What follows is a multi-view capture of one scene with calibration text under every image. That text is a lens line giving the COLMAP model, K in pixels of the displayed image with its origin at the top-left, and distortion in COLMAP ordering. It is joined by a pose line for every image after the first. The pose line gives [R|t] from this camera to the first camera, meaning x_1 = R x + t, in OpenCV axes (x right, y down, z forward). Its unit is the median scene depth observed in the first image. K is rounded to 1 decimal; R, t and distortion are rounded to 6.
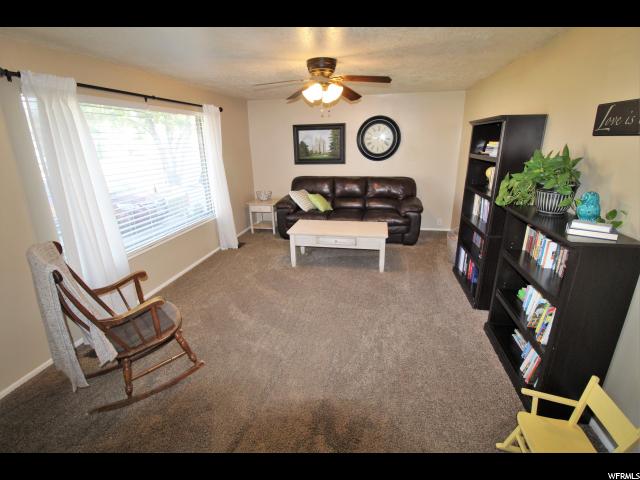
lens RADIAL K [[297.4, 0, 319.7], [0, 297.4, 230.9], [0, 0, 1]] dist [-0.012922, -0.000309]
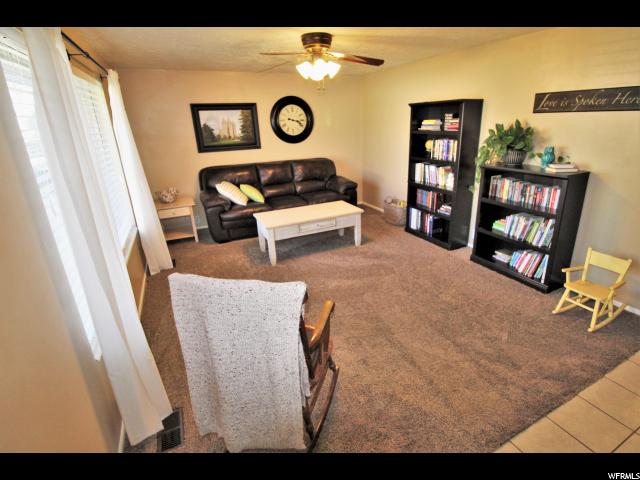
lens RADIAL K [[323.3, 0, 340.8], [0, 323.3, 228.5], [0, 0, 1]] dist [-0.004664, -0.000382]
pose [[0.784072, -0.200943, 0.587242, -0.450850], [0.193798, 0.978099, 0.075931, -0.018977], [-0.589639, 0.054271, 0.805842, 0.100501]]
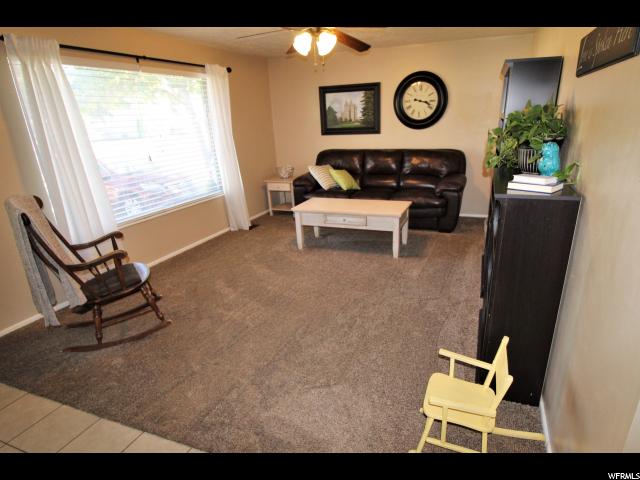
lens RADIAL K [[375.7, 0, 335.9], [0, 375.7, 257.4], [0, 0, 1]] dist [-0.001124, -0.002731]
pose [[0.985719, 0.042705, -0.162894, 0.193029], [-0.030962, 0.996780, 0.073962, 0.056310], [0.165528, -0.067863, 0.983867, -0.087893]]
